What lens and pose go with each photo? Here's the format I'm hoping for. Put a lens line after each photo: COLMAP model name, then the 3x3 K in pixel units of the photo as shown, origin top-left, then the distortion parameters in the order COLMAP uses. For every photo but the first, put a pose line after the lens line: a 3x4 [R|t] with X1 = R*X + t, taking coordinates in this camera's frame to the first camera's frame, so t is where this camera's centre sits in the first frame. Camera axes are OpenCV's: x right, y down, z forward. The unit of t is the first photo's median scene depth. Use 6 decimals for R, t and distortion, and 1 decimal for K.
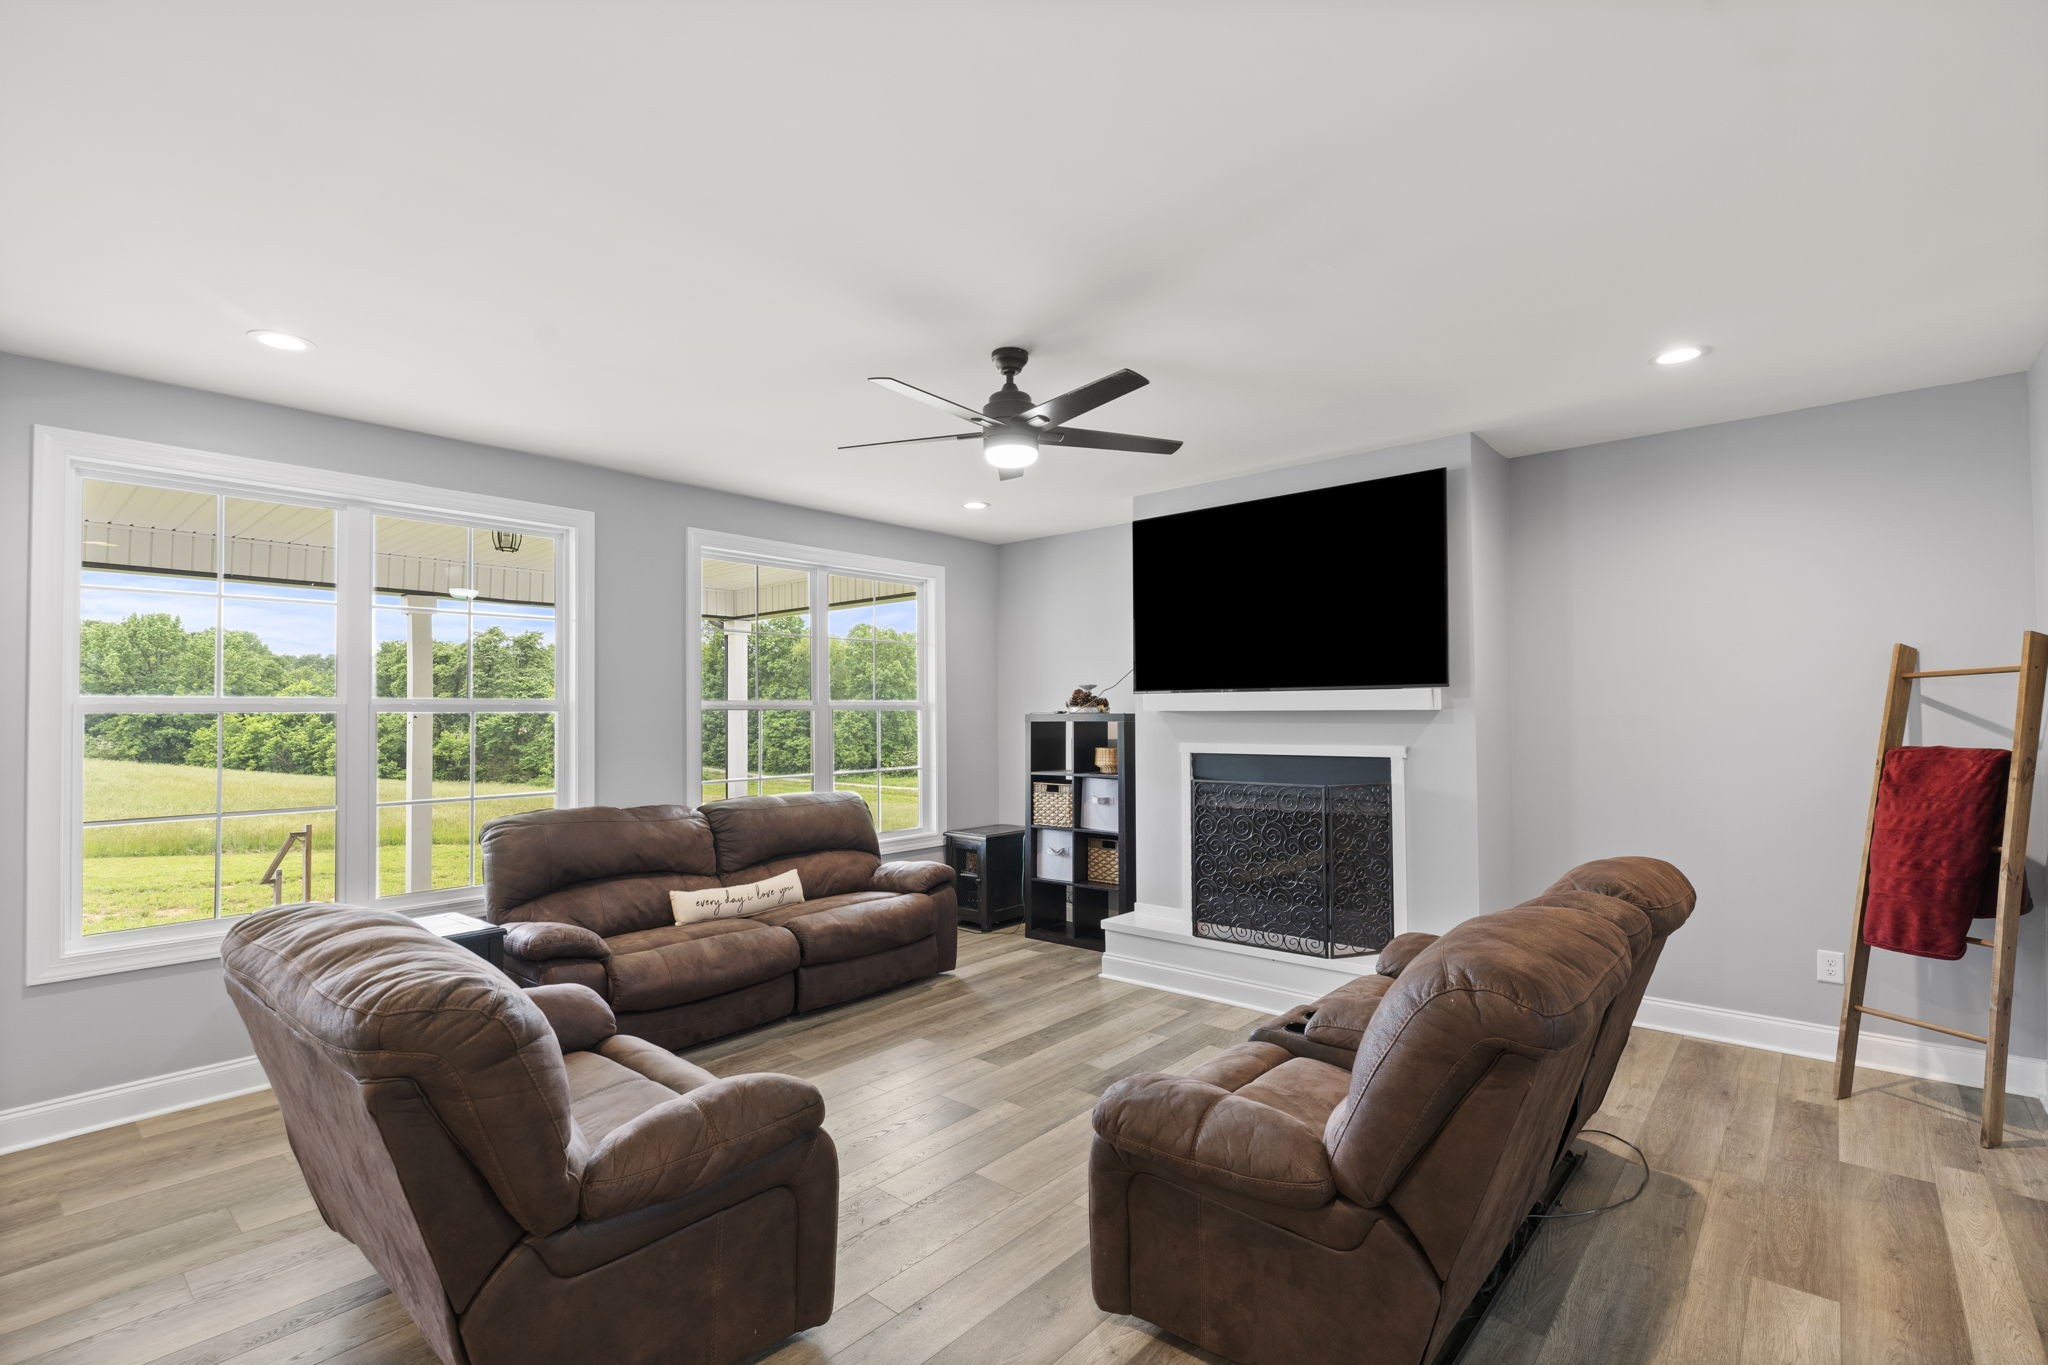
lens RADIAL K [[976.5, 0, 1041.4], [0, 976.5, 682.4], [0, 0, 1]] dist [0.003200, -0.001392]
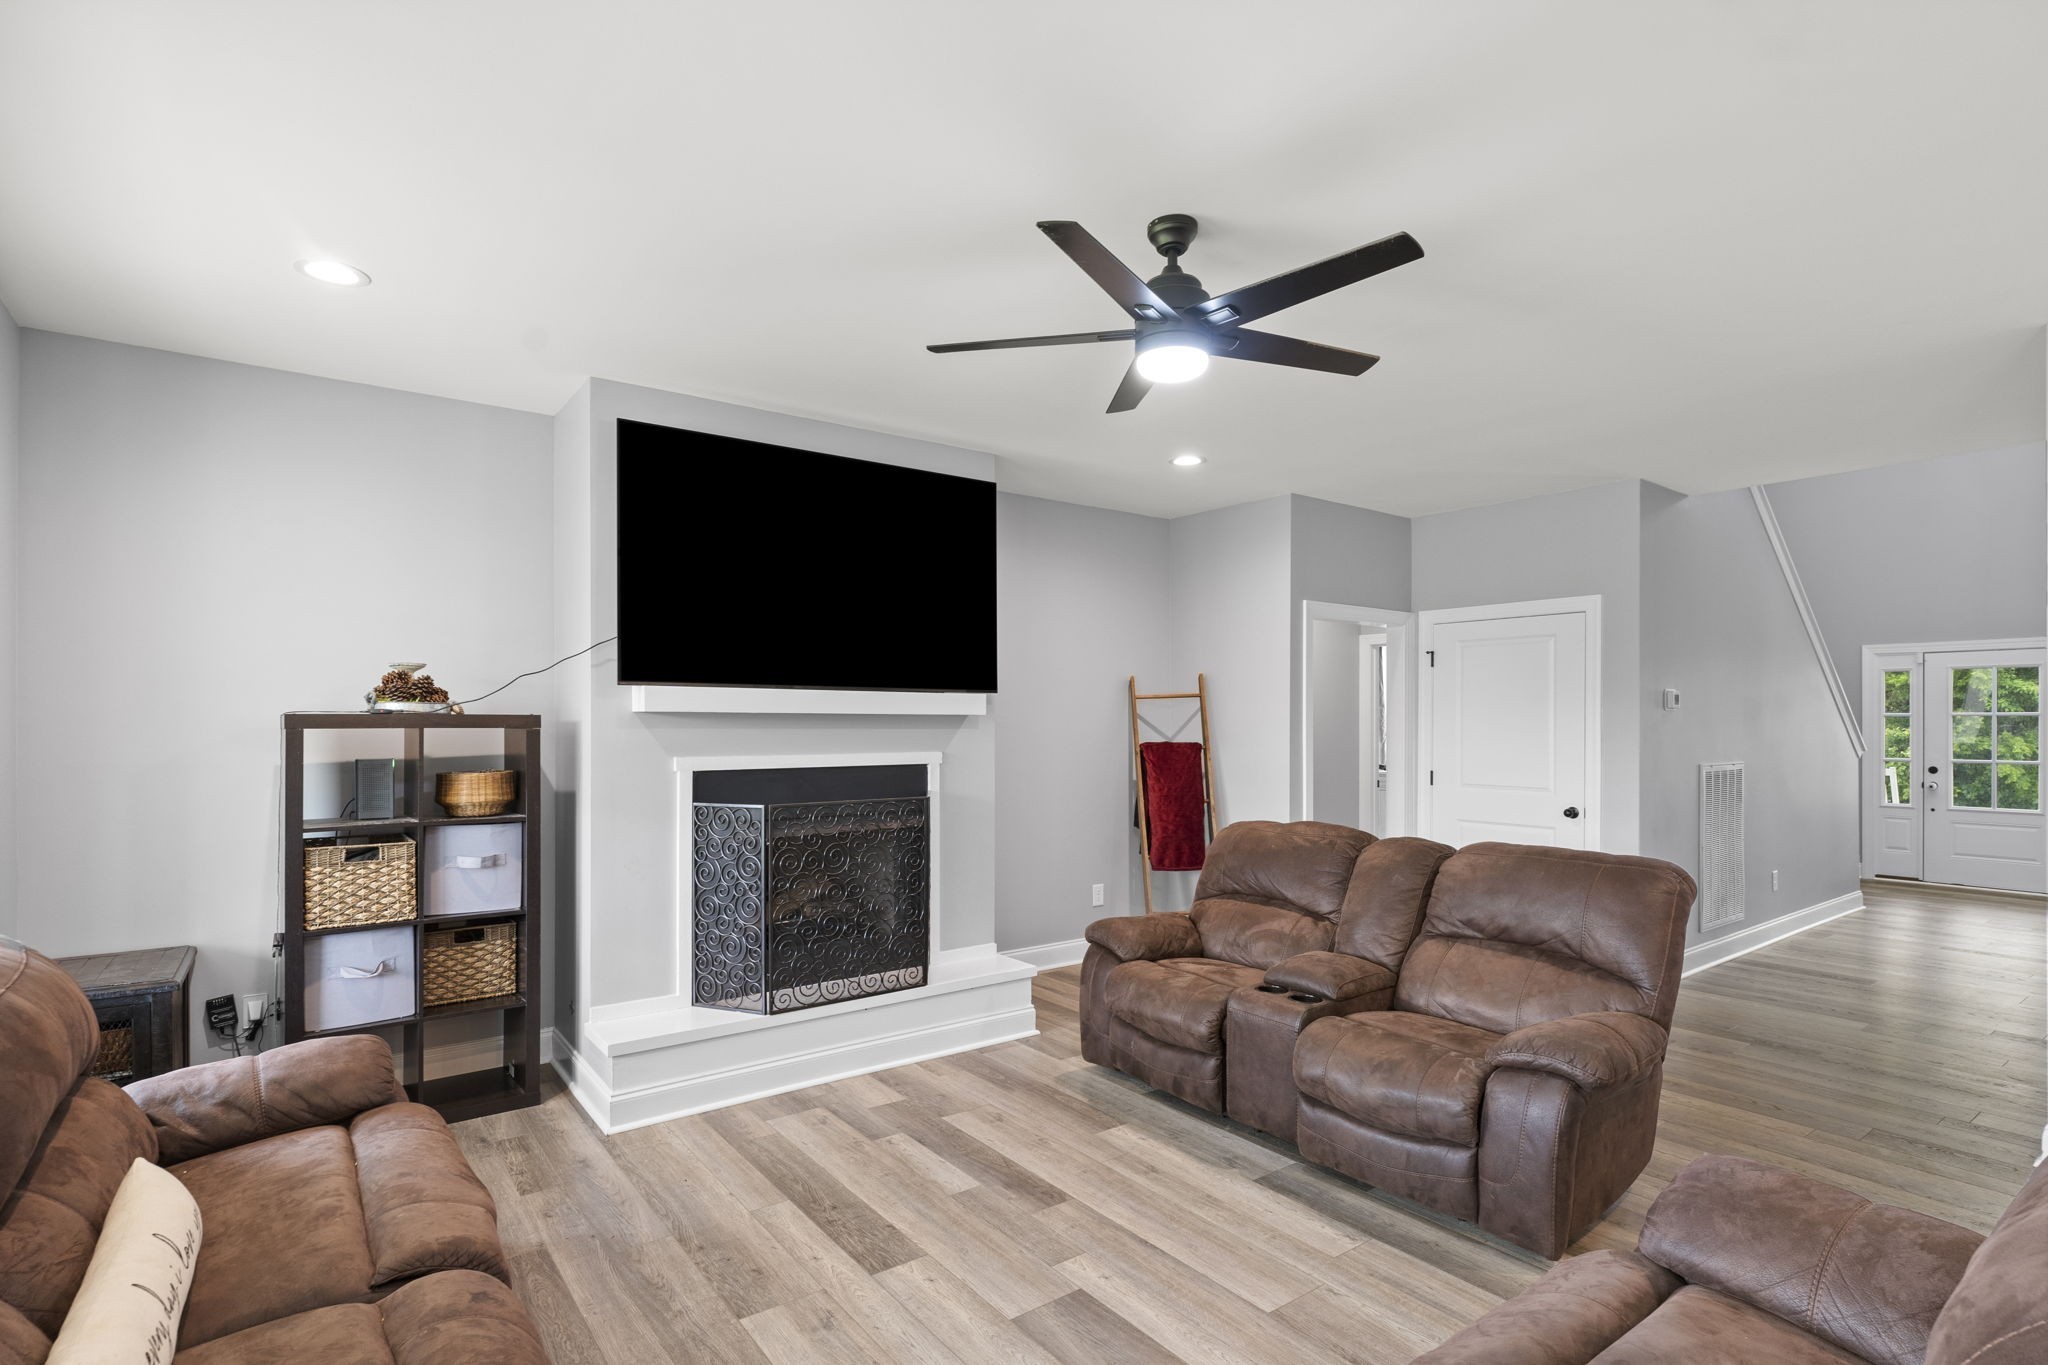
lens RADIAL K [[997.9, 0, 992.2], [0, 997.9, 724.7], [0, 0, 1]] dist [0.030722, 0.000265]
pose [[0.230274, 0.012060, 0.973051, -0.556473], [-0.027018, 0.999617, -0.005996, 0.039647], [-0.972751, -0.024909, 0.230511, 0.671146]]
